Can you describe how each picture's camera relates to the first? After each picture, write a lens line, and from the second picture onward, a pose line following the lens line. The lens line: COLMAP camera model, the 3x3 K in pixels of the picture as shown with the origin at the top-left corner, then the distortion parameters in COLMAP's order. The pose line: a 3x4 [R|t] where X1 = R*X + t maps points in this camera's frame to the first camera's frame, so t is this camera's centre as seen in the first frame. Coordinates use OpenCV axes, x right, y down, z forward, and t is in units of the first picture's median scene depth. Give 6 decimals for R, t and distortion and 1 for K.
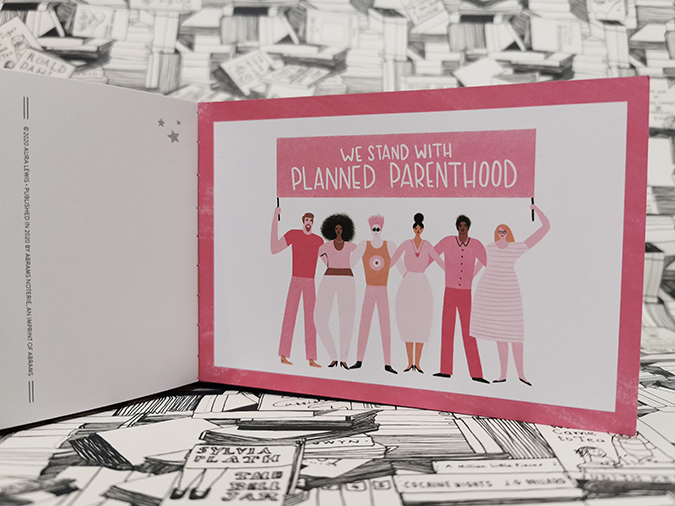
lens RADIAL K [[524.9, 0, 334.6], [0, 524.9, 248.6], [0, 0, 1]] dist [-0.022241, -0.053417]
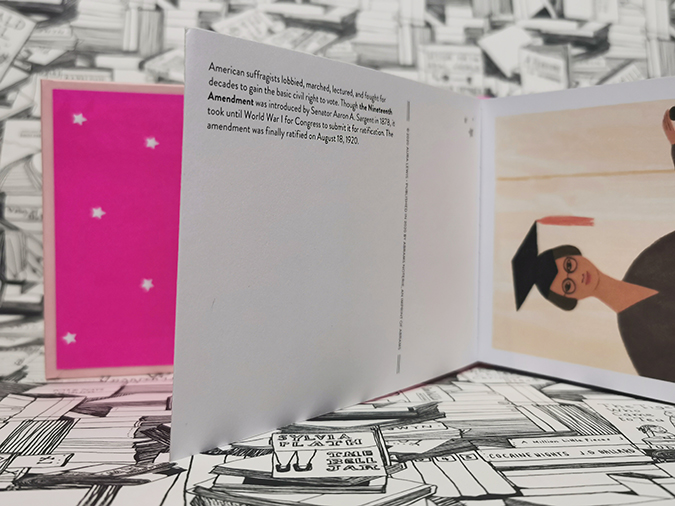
lens RADIAL K [[683.9, 0, 344.8], [0, 683.9, 250.5], [0, 0, 1]] dist [-0.040220, 0.000000]
pose [[0.995792, -0.001929, 0.091624, -0.216472], [0.001211, 0.999968, 0.007894, 0.015087], [-0.091636, -0.007749, 0.995762, -0.268774]]
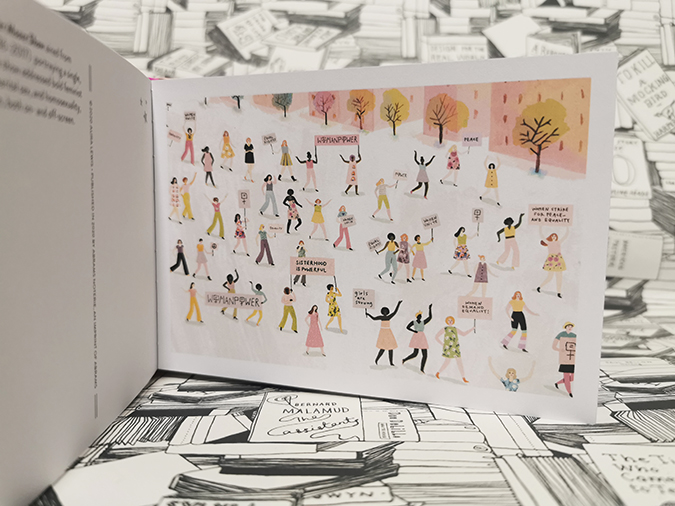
lens RADIAL K [[524.9, 0, 336.3], [0, 524.9, 256.8], [0, 0, 1]] dist [-0.022241, -0.053417]
pose [[0.999662, -0.000443, -0.025996, 0.010721], [0.001922, 0.998377, 0.056910, -0.022117], [0.025929, -0.056940, 0.998041, 0.224203]]
